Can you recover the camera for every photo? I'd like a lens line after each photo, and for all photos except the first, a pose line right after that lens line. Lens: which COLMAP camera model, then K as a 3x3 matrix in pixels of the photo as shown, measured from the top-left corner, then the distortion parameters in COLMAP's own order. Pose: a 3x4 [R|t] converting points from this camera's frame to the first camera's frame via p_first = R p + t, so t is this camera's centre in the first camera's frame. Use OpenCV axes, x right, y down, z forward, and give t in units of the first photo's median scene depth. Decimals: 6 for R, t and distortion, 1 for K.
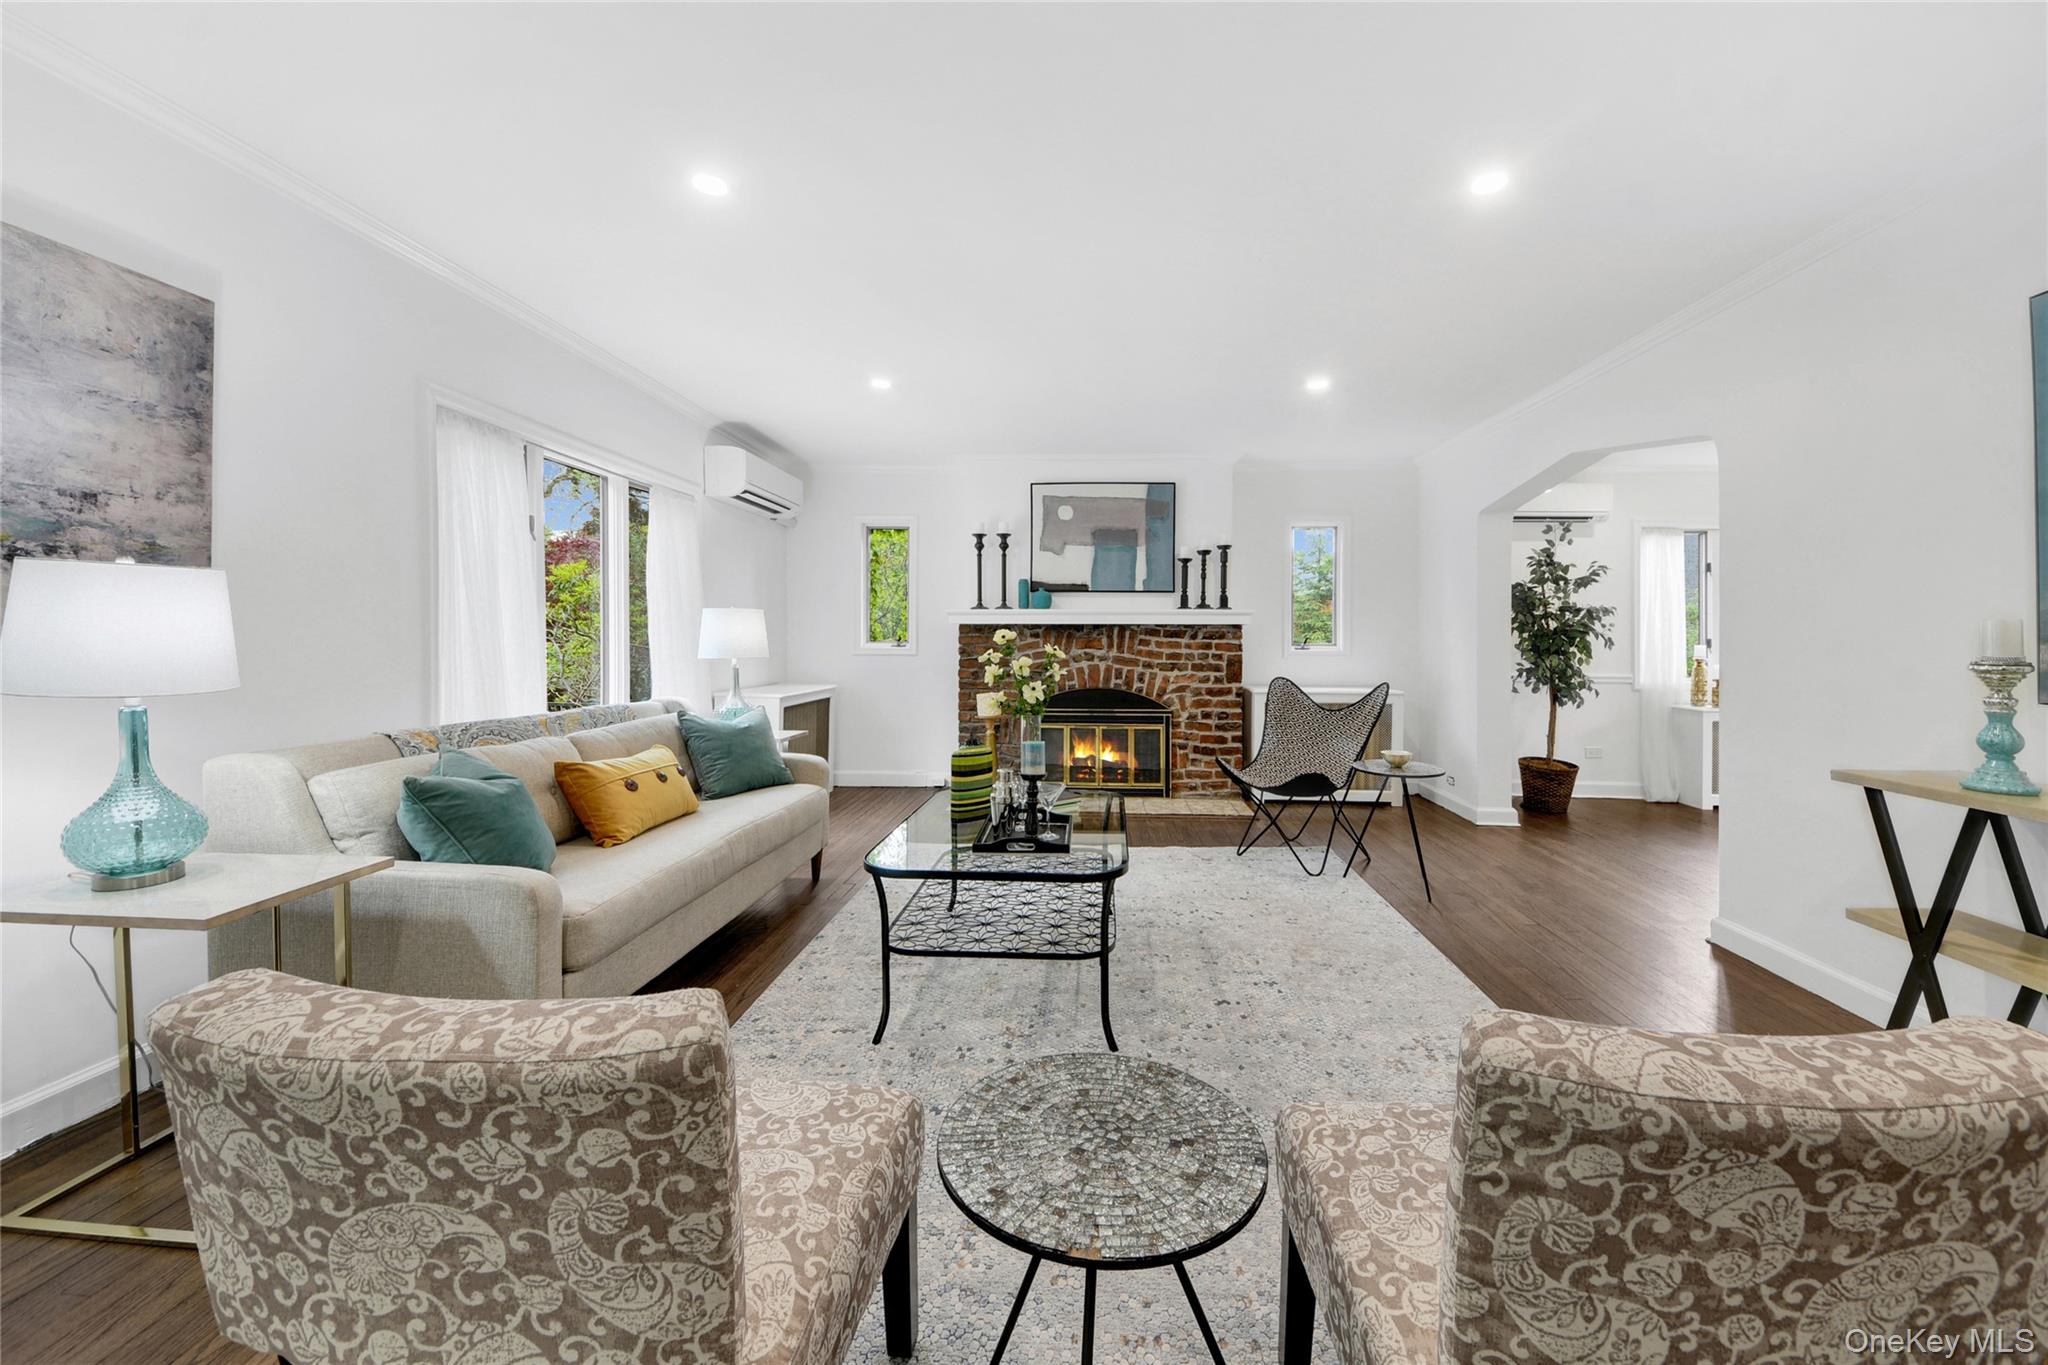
lens RADIAL K [[754.4, 0, 1032.9], [0, 754.4, 634.4], [0, 0, 1]] dist [-0.002916, -0.004688]
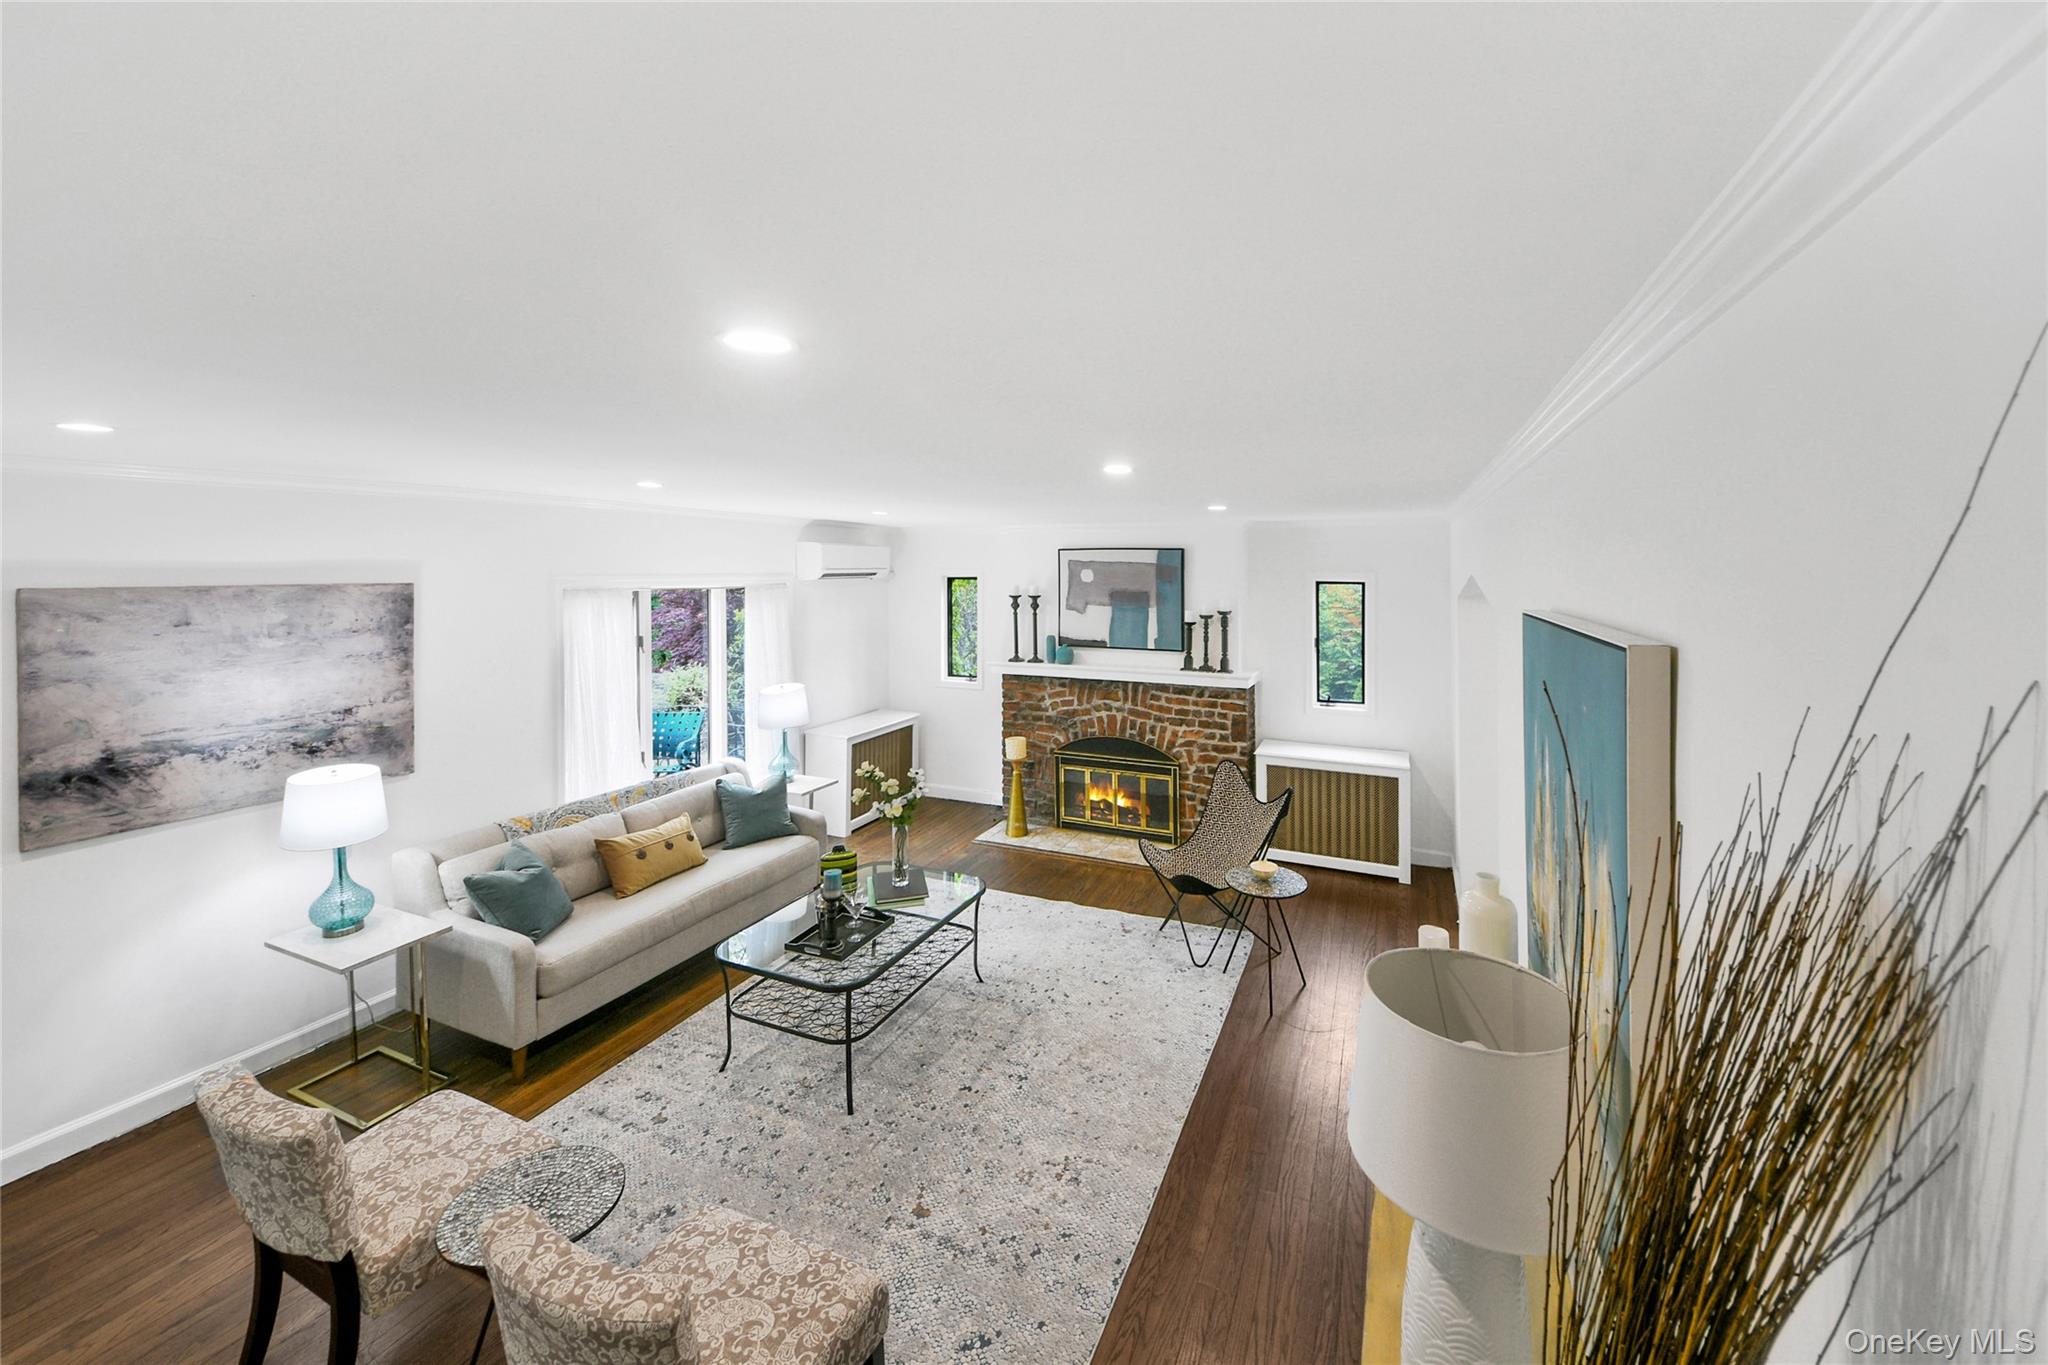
lens RADIAL K [[754.4, 0, 1032.4], [0, 754.4, 563.3], [0, 0, 1]] dist [-0.002916, -0.004688]
pose [[0.941495, -0.014622, -0.336709, 0.351470], [0.012086, 0.999881, -0.009626, -0.174854], [0.336809, 0.004994, 0.941560, -0.078977]]
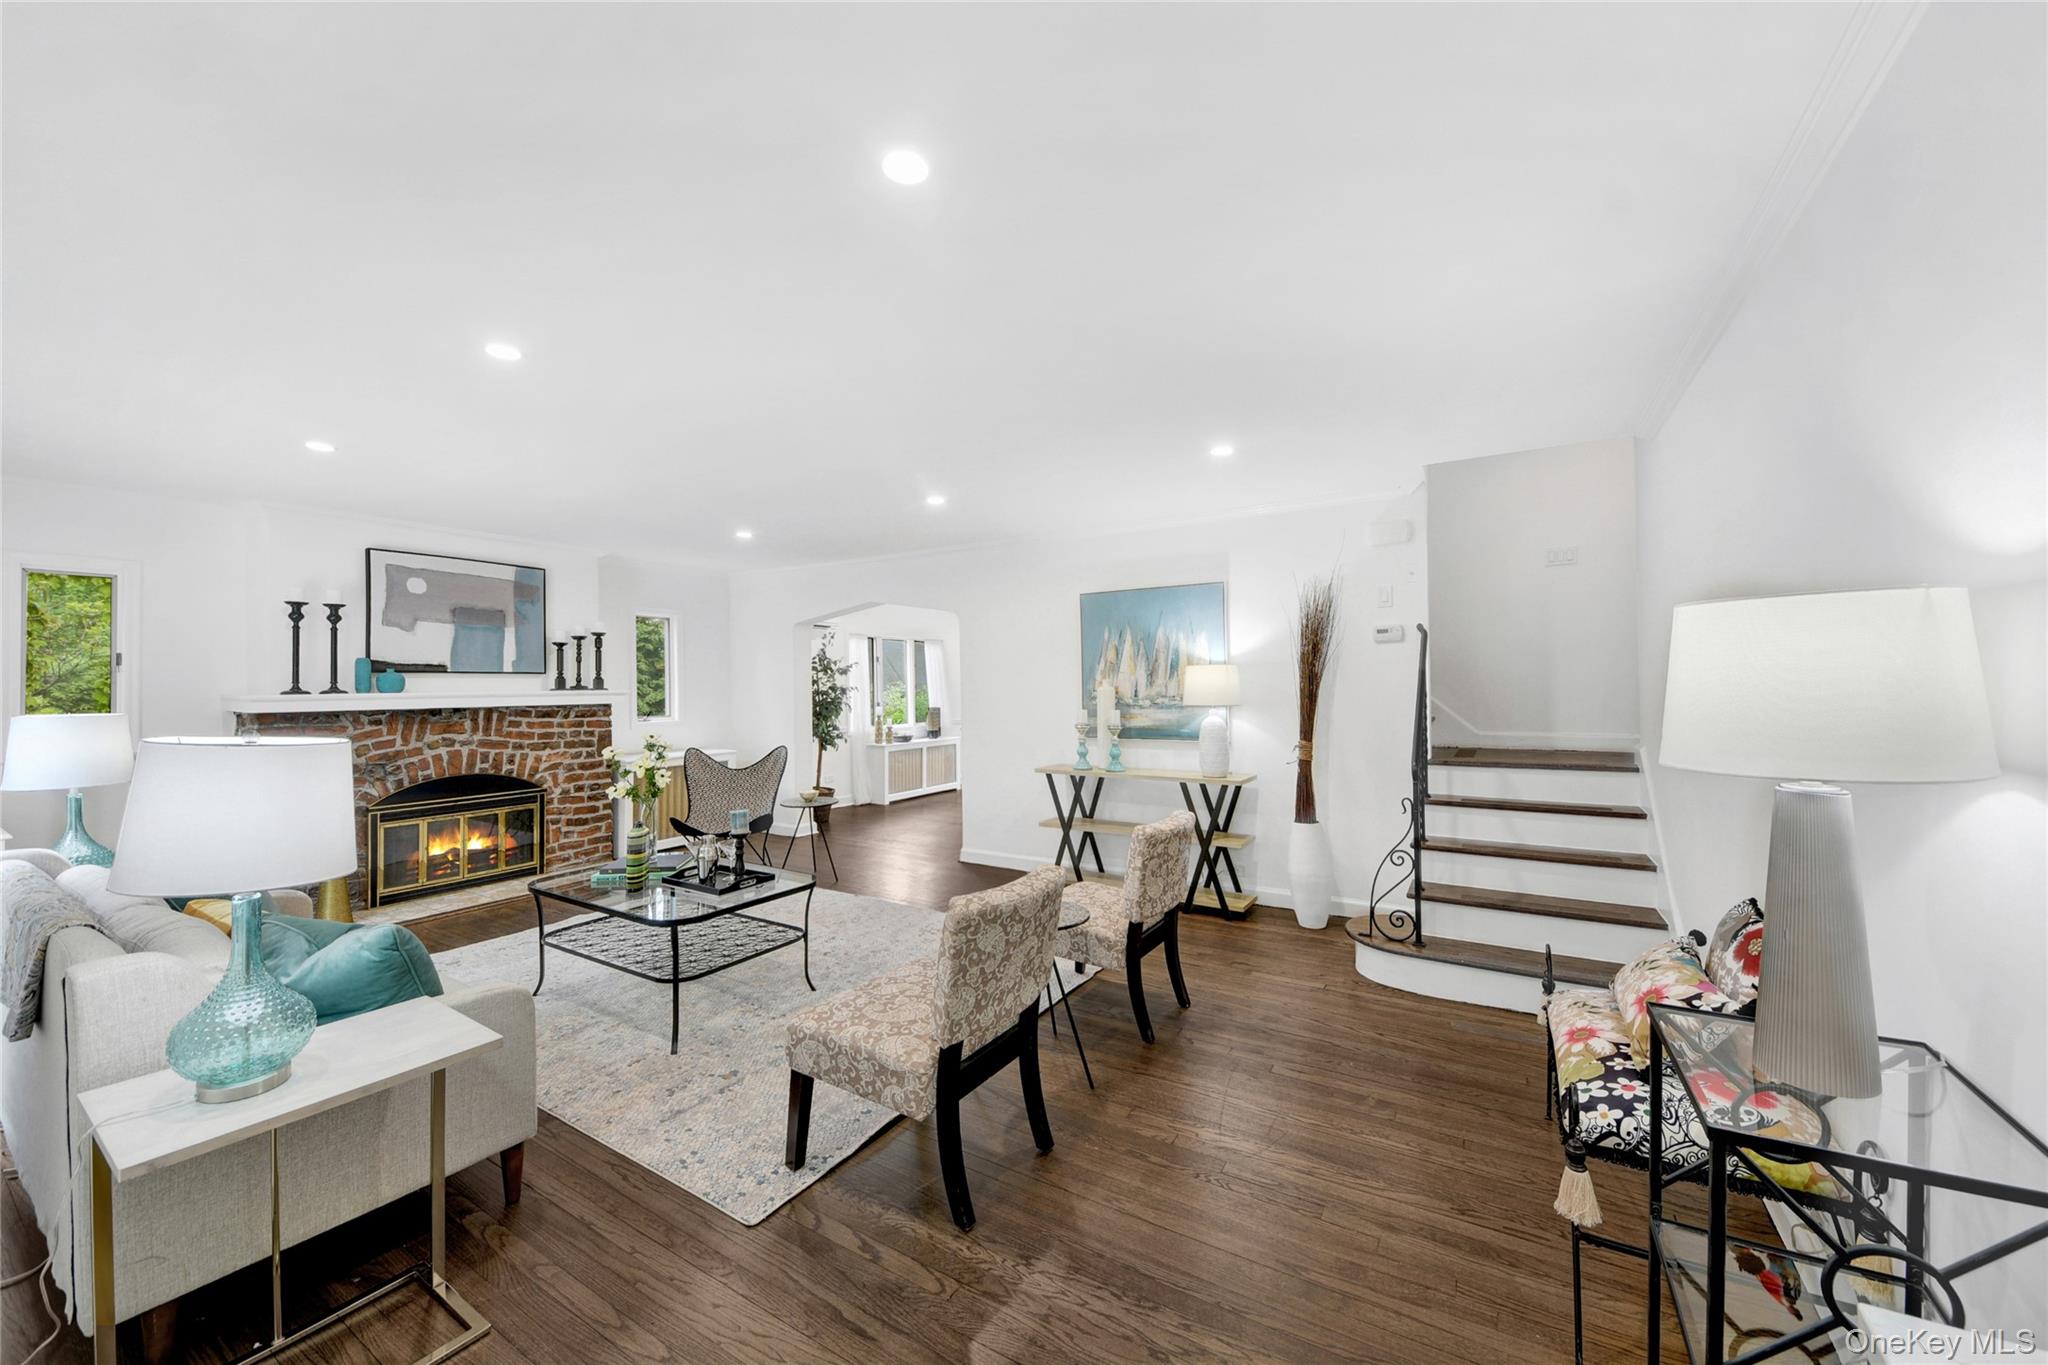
lens RADIAL K [[754.4, 0, 1024.9], [0, 754.4, 662.0], [0, 0, 1]] dist [-0.002916, -0.004688]
pose [[0.481546, 0.013334, 0.876319, -0.405988], [0.009785, 0.999740, -0.020589, -0.044666], [-0.876366, 0.018489, 0.481290, -0.077022]]
